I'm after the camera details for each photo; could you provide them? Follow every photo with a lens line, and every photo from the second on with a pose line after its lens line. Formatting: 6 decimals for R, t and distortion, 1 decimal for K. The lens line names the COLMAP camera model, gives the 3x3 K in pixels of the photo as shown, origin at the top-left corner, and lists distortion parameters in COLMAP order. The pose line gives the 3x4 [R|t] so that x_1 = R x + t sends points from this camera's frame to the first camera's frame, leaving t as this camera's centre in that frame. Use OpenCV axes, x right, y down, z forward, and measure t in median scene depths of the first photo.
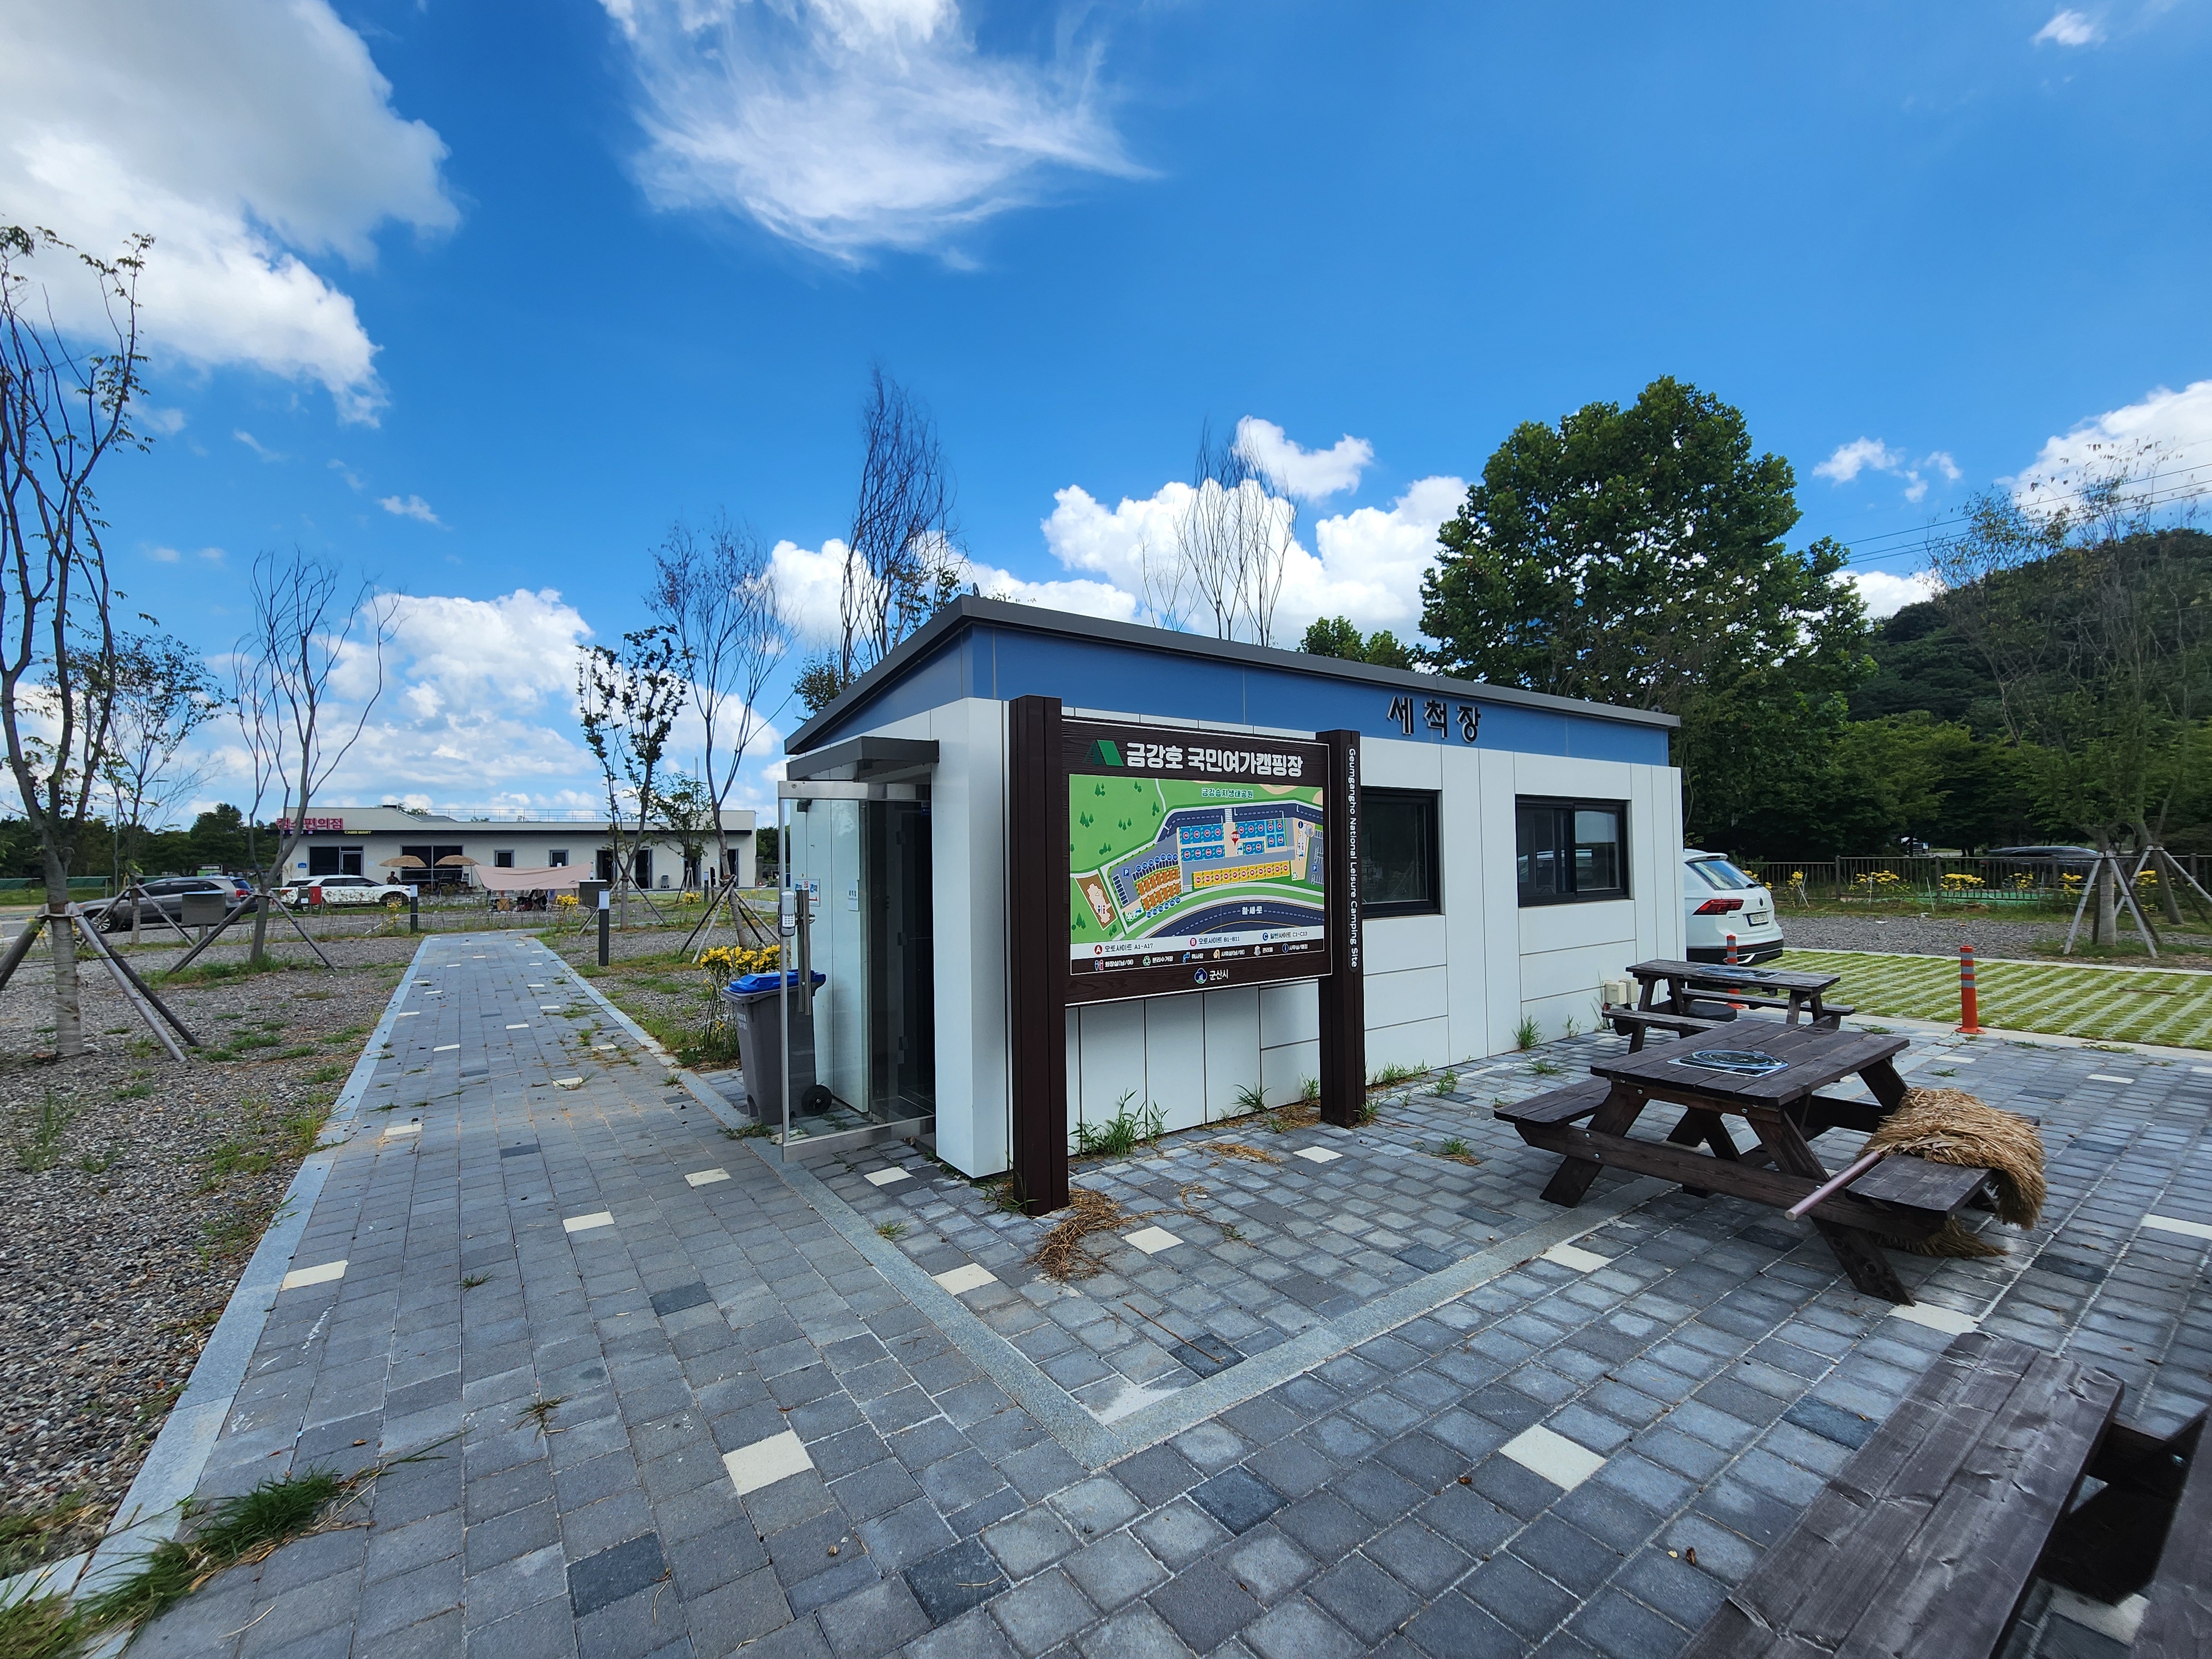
lens RADIAL K [[893.1, 0, 1095.9], [0, 893.1, 828.8], [0, 0, 1]] dist [0.001556, 0.000010]
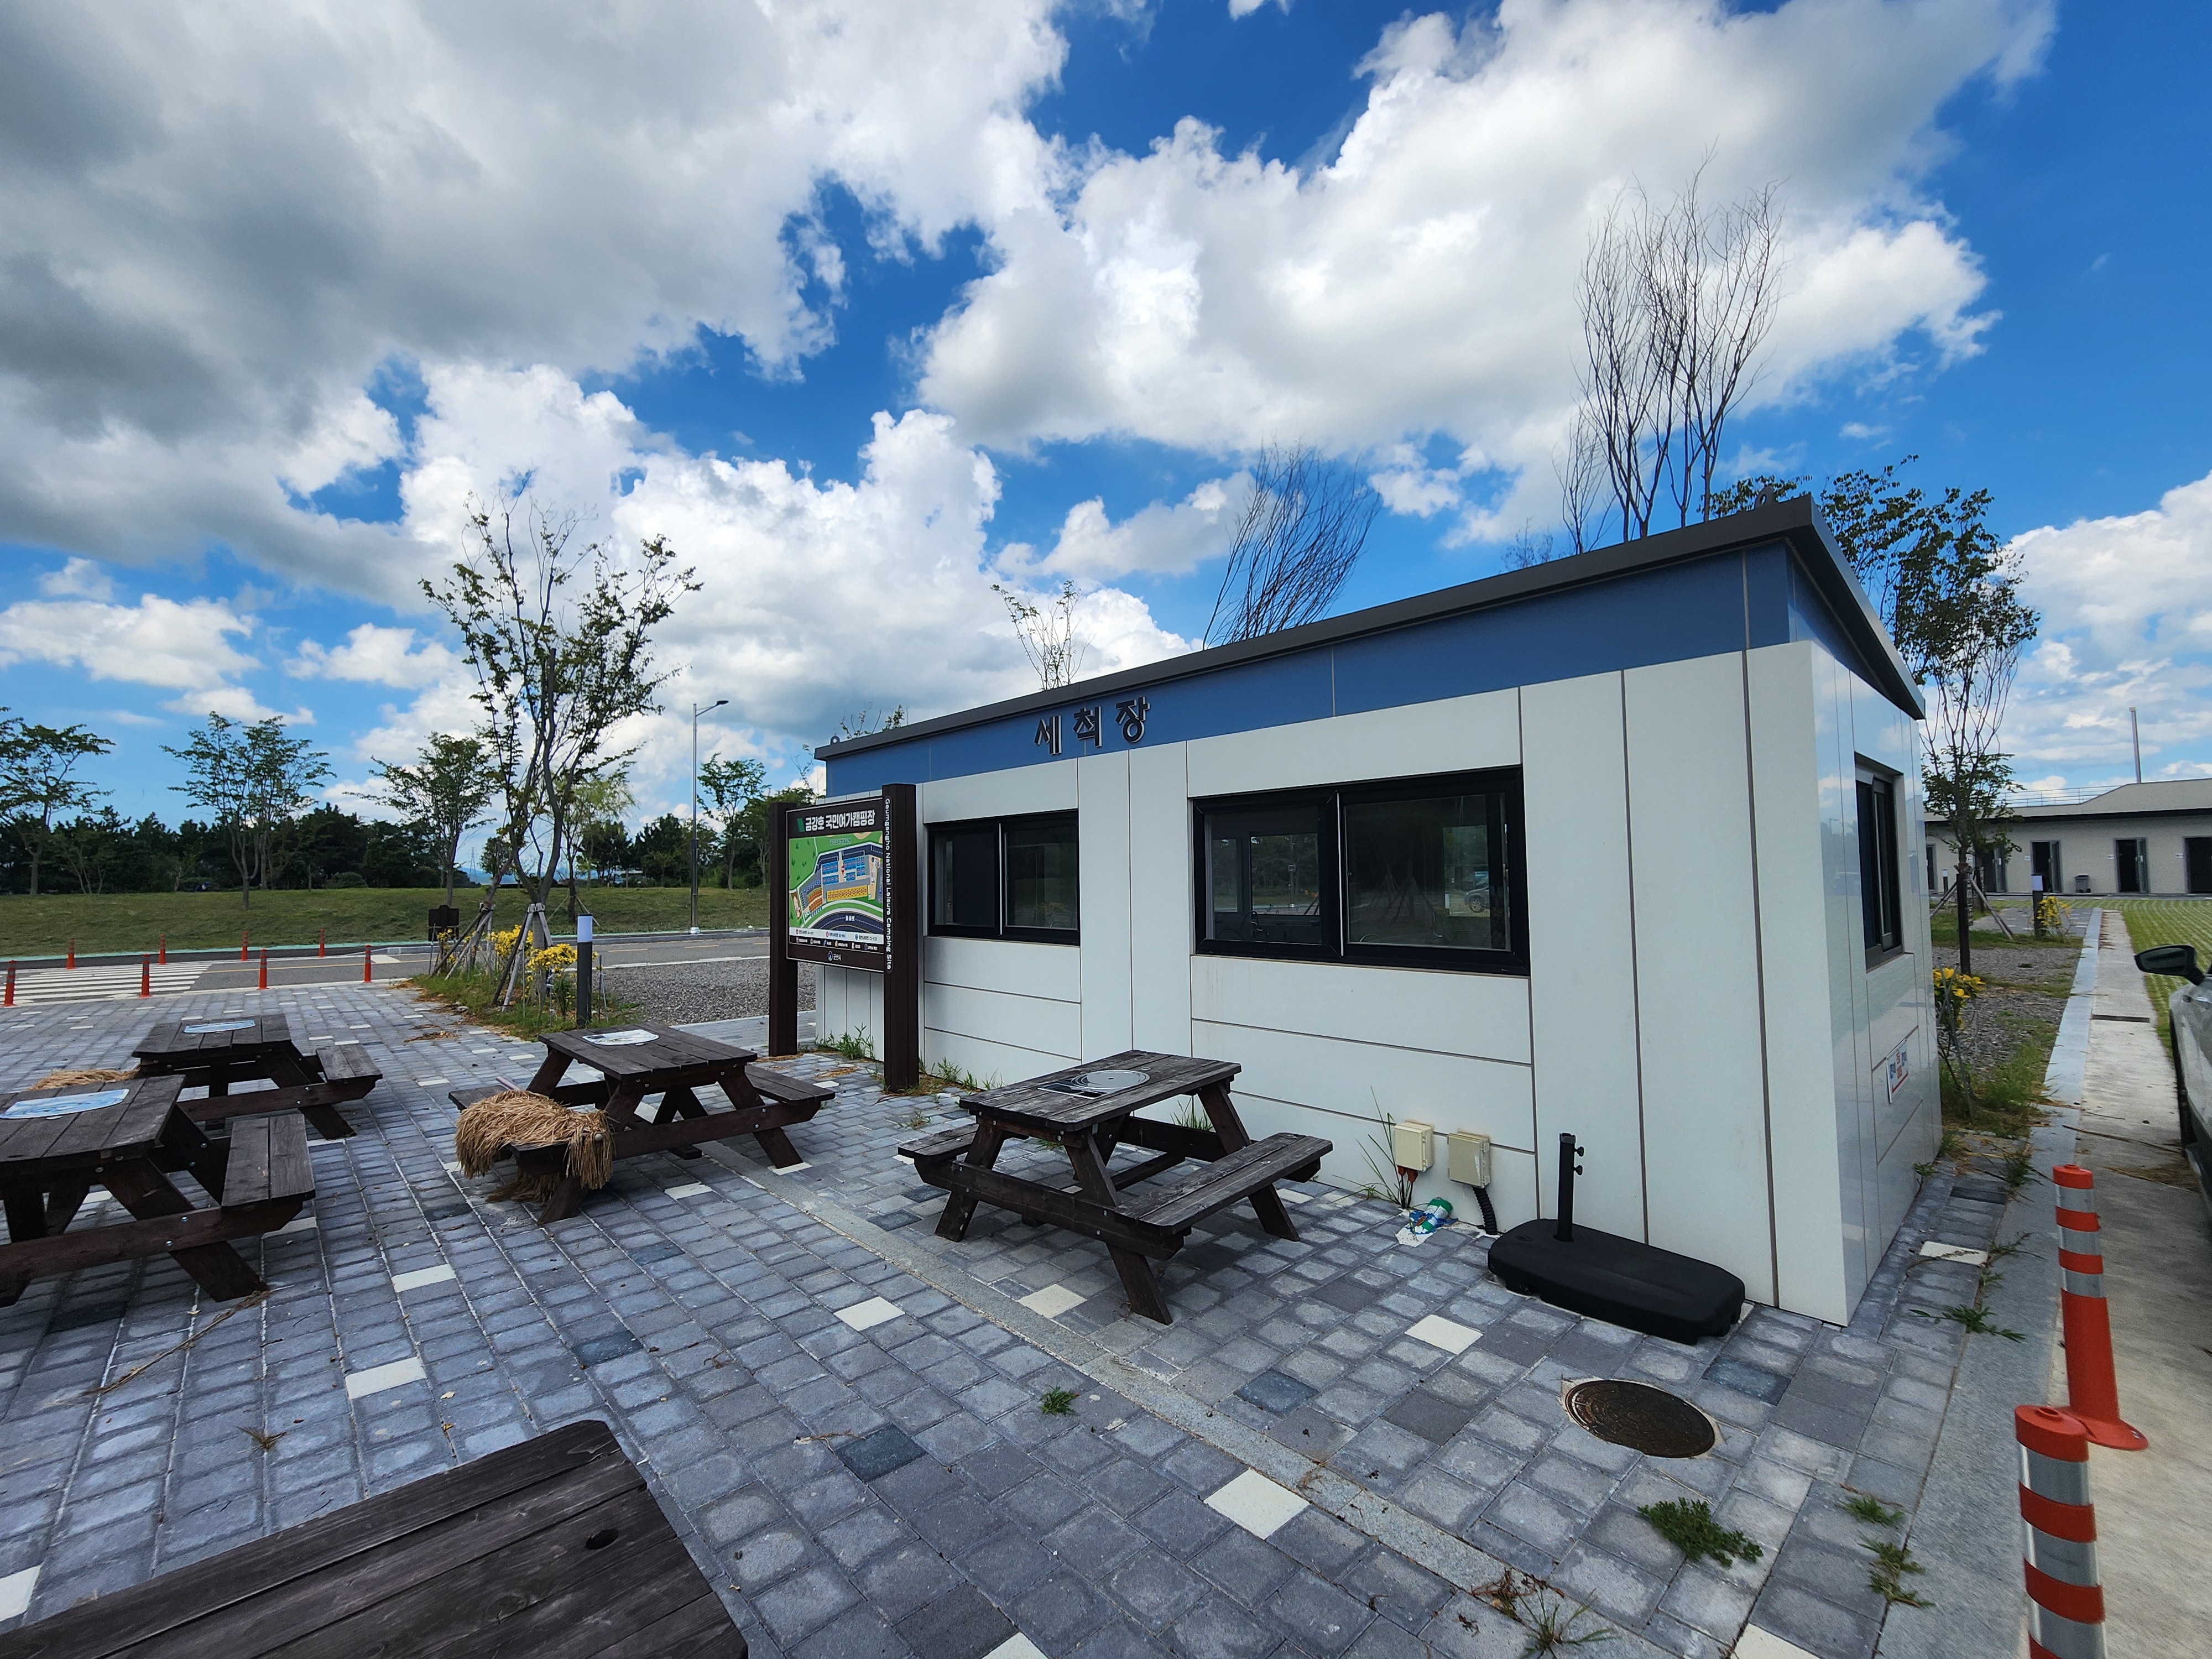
lens RADIAL K [[893.1, 0, 1102.7], [0, 893.1, 831.8], [0, 0, 1]] dist [0.001556, 0.000010]
pose [[0.154073, -0.035651, -0.987416, 1.737833], [0.045255, 0.998555, -0.028991, 0.009041], [0.987023, -0.040219, 0.155463, 1.202311]]
